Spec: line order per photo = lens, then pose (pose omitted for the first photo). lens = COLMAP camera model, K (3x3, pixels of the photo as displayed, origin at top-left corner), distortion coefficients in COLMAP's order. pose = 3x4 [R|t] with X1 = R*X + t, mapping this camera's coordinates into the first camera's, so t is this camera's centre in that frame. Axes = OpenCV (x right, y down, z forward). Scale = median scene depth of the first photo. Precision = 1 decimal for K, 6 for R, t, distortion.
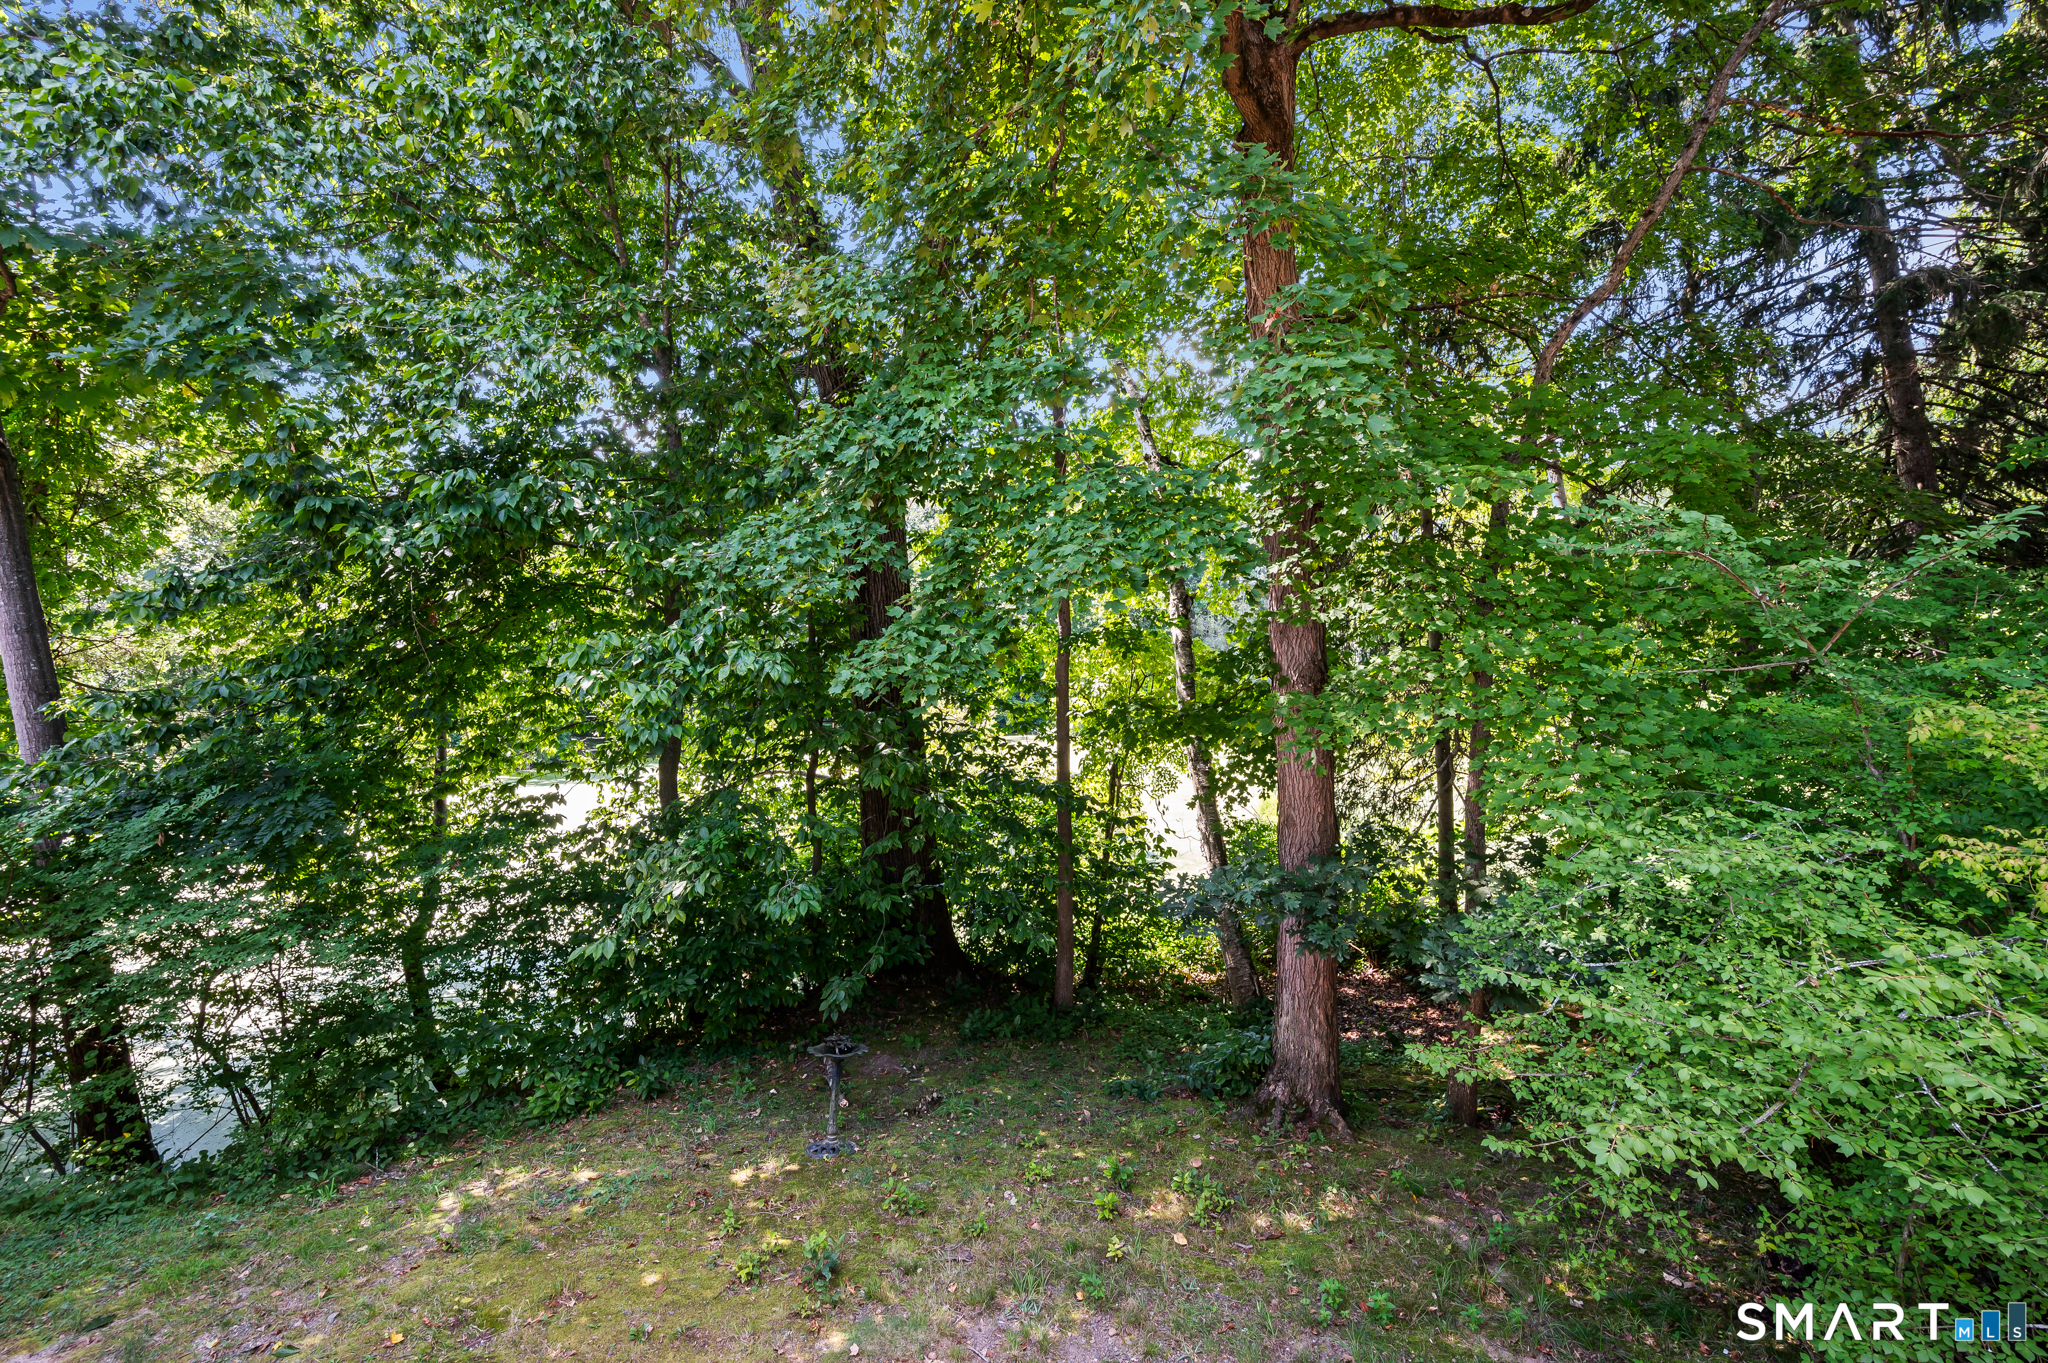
lens RADIAL K [[866.9, 0, 1028.1], [0, 866.9, 671.8], [0, 0, 1]] dist [-0.000693, -0.000299]
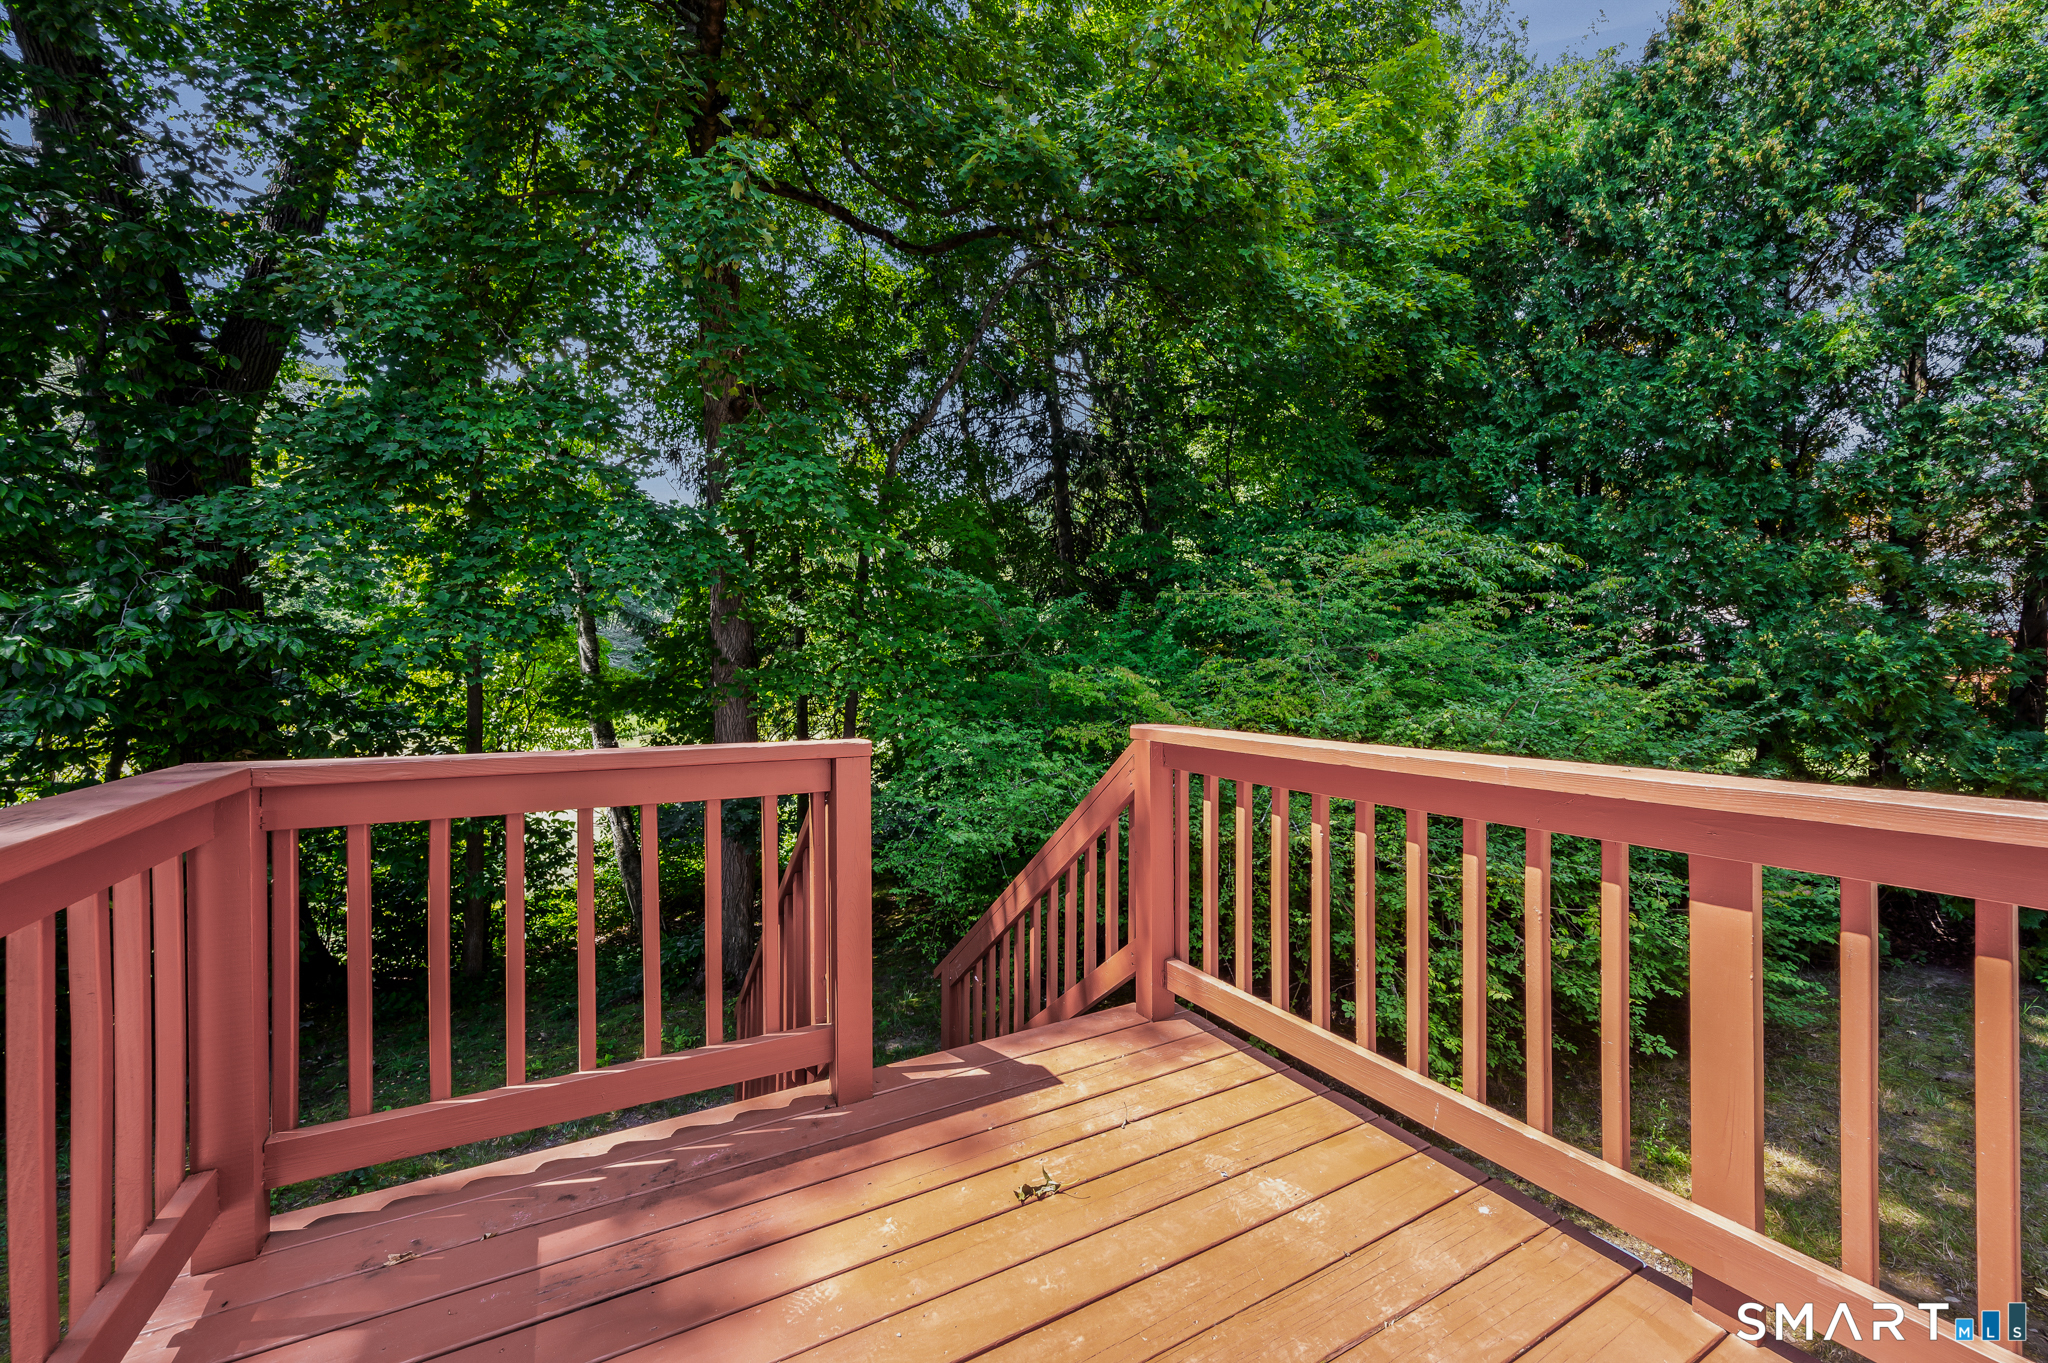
lens RADIAL K [[818.3, 0, 1025.1], [0, 818.3, 675.8], [0, 0, 1]] dist [-0.002918, -0.000171]
pose [[0.736106, 0.005765, 0.676842, -0.132600], [-0.019817, 0.999719, 0.013037, 0.004724], [-0.676576, -0.023010, 0.736013, -0.145822]]
